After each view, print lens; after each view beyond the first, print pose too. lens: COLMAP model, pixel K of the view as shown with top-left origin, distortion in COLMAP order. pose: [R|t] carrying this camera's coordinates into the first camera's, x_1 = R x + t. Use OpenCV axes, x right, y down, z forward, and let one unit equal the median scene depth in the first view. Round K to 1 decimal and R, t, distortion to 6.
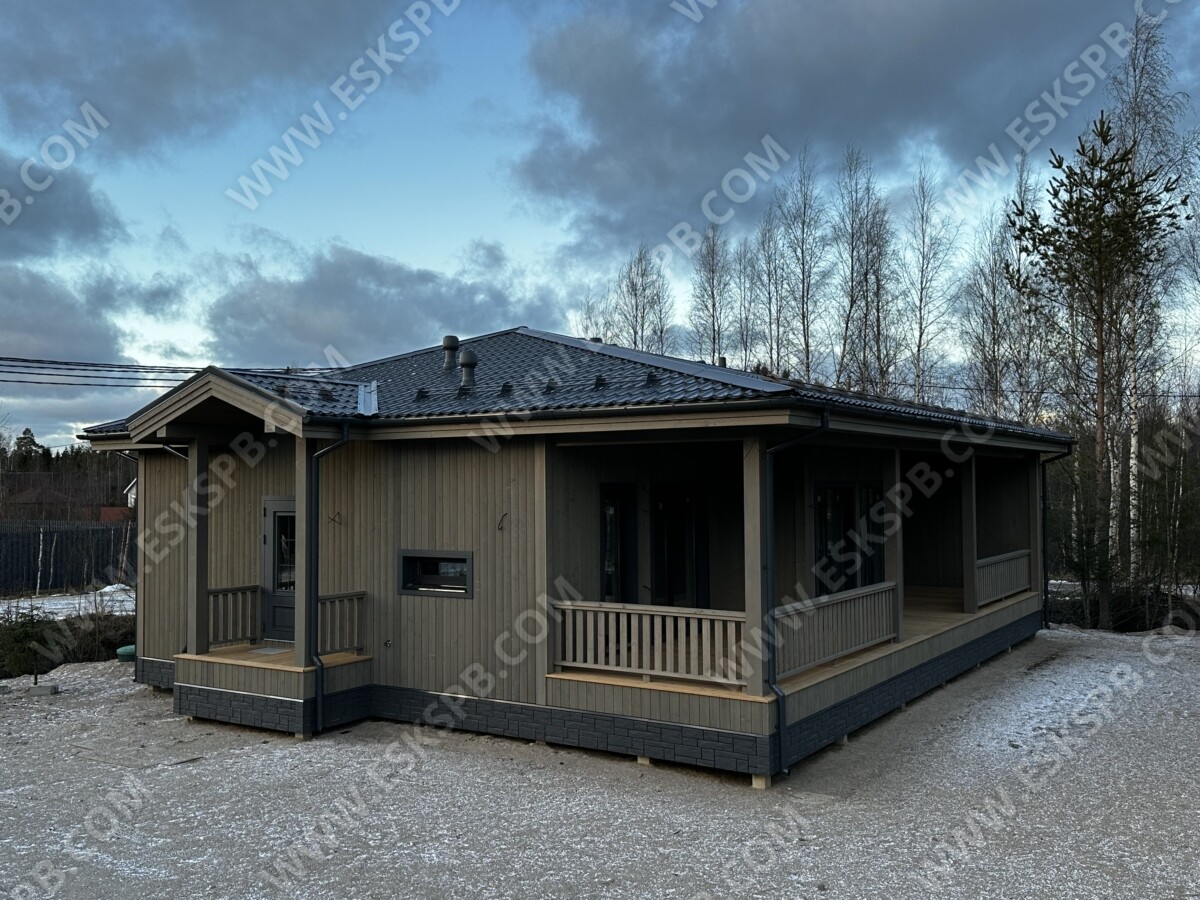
lens RADIAL K [[1069.5, 0, 600.0], [0, 1069.5, 450.0], [0, 0, 1]] dist [0.146263, -0.276302]
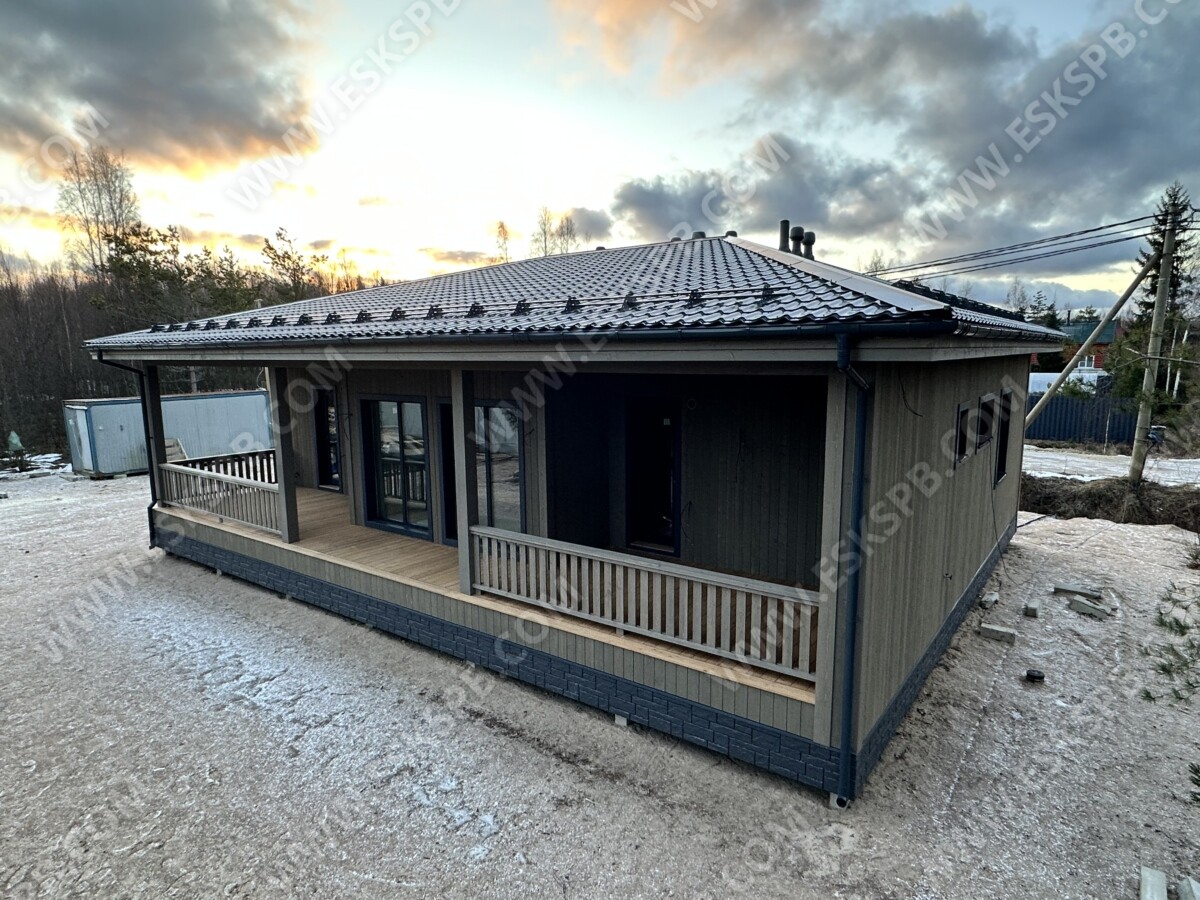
lens RADIAL K [[685.4, 0, 600.0], [0, 685.4, 450.0], [0, 0, 1]] dist [-0.002874, -0.000384]
pose [[-0.045388, 0.135915, -0.989680, 1.075168], [0.034297, 0.990329, 0.134431, -0.002238], [0.998381, -0.027841, -0.049610, 1.537466]]
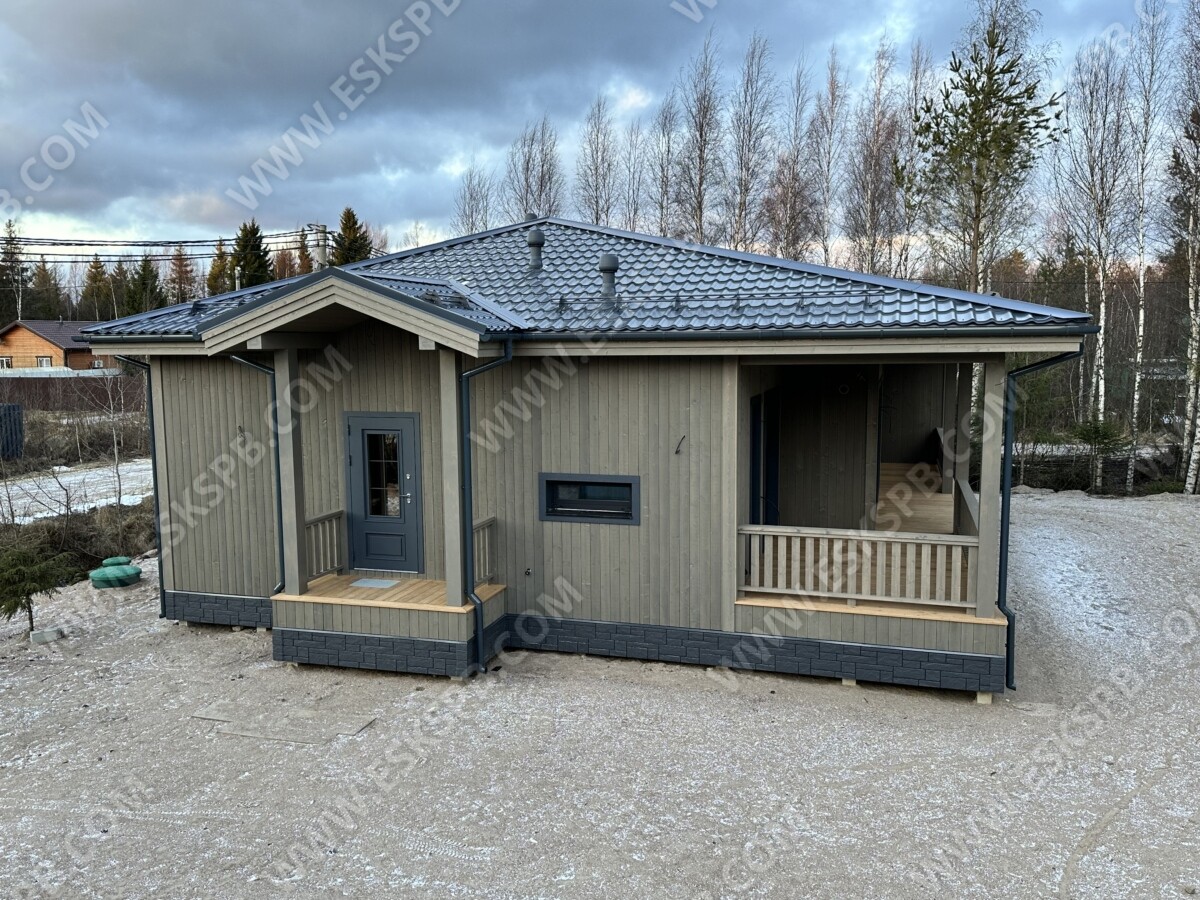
lens RADIAL K [[964.2, 0, 600.0], [0, 964.2, 450.0], [0, 0, 1]] dist [0.144070, -0.250526]
pose [[0.960954, -0.032040, 0.274848, -0.380072], [-0.007395, 0.989946, 0.141255, -0.046540], [-0.276611, -0.137772, 0.951055, 0.207682]]
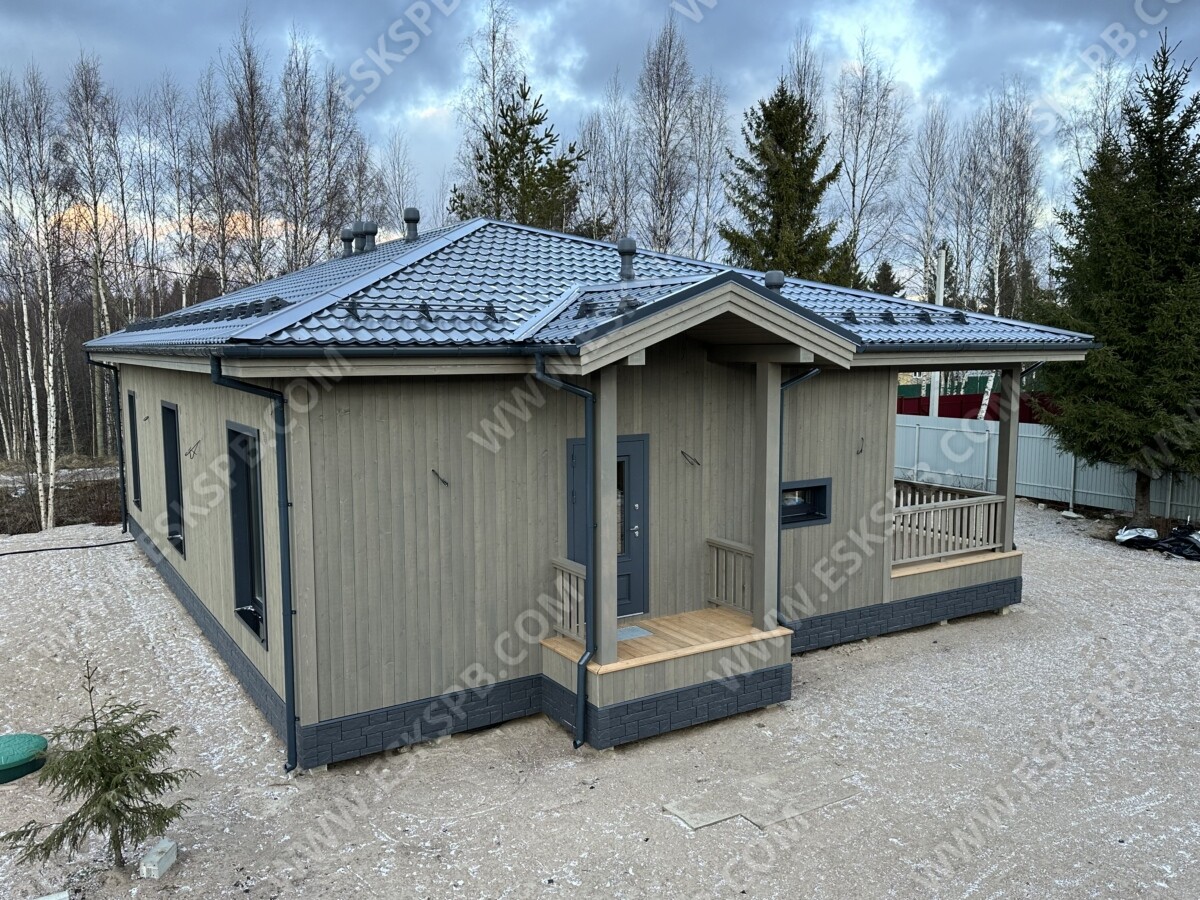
lens RADIAL K [[941.1, 0, 577.4], [0, 941.1, 446.3], [0, 0, 1]] dist [0.124687, -0.178282]
pose [[0.434766, -0.086032, 0.896424, -1.020345], [-0.022775, 0.994057, 0.106448, -0.025336], [-0.900255, -0.066696, 0.430223, 0.822710]]
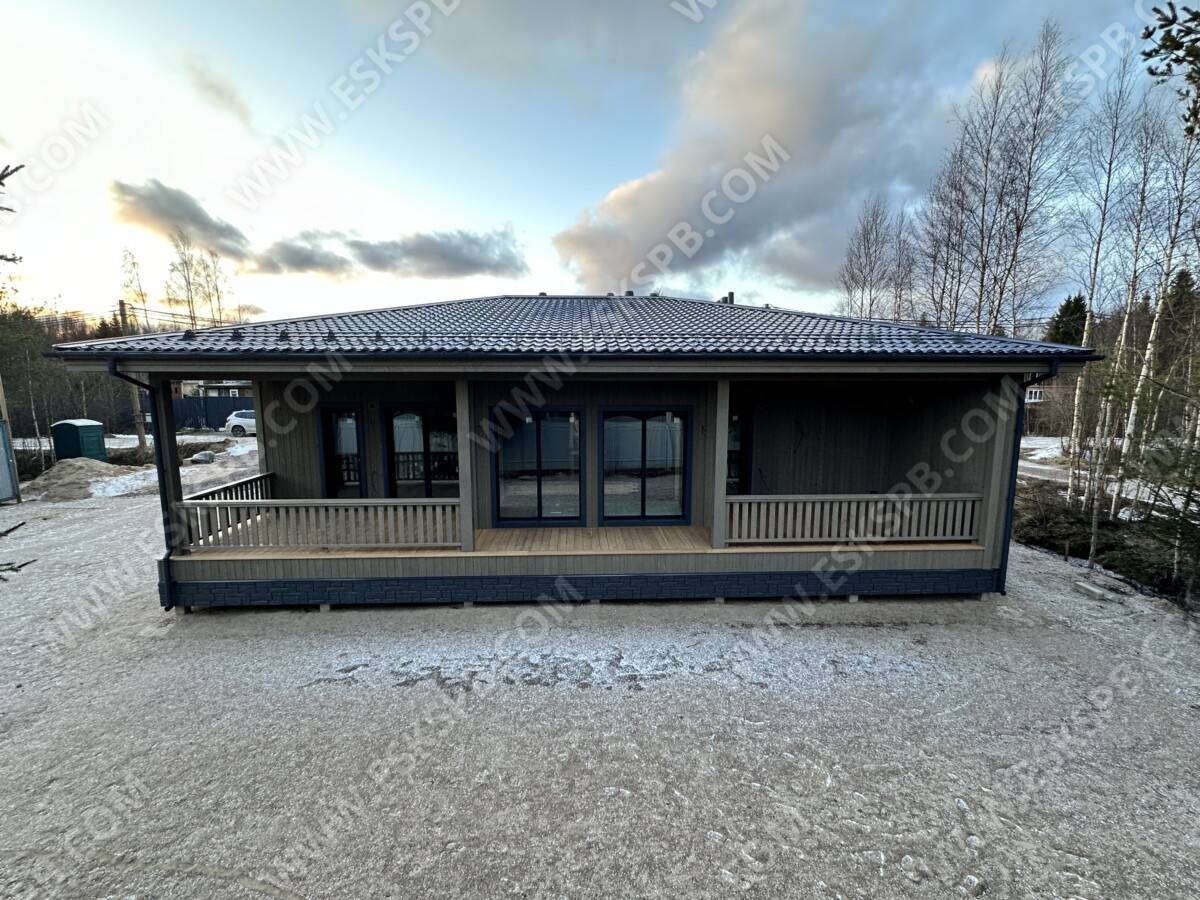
lens RADIAL K [[520.2, 0, 600.0], [0, 520.2, 450.0], [0, 0, 1]] dist [-0.001822, 0.000171]
pose [[0.580235, 0.107391, -0.807338, 0.894371], [0.024054, 0.988577, 0.148787, -0.008236], [0.814094, -0.105751, 0.571024, 0.917923]]
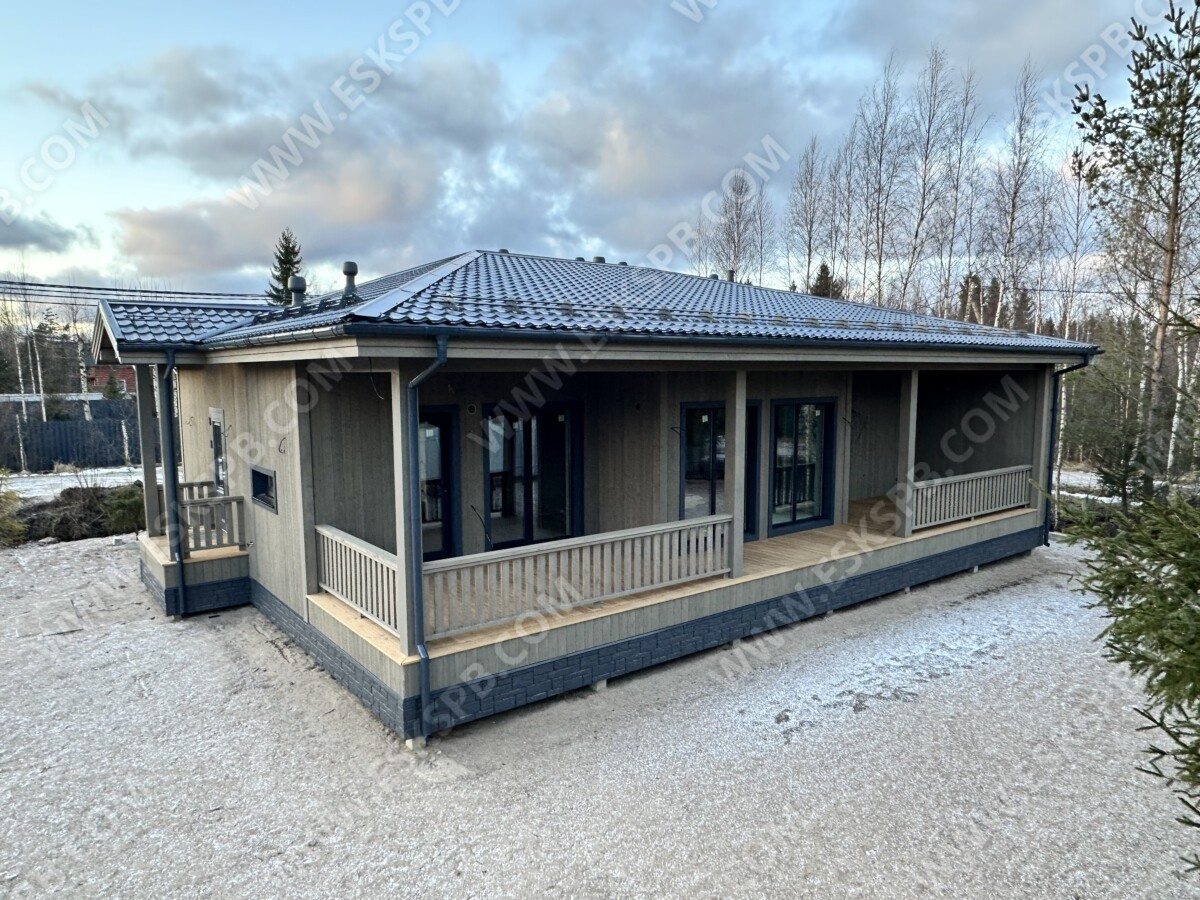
lens RADIAL K [[785.2, 0, 597.3], [0, 785.2, 462.6], [0, 0, 1]] dist [0.002918, -0.003164]
pose [[0.944644, 0.044920, -0.325007, 0.431774], [0.005636, 0.988215, 0.152967, -0.030658], [0.328048, -0.146331, 0.933259, 0.381349]]
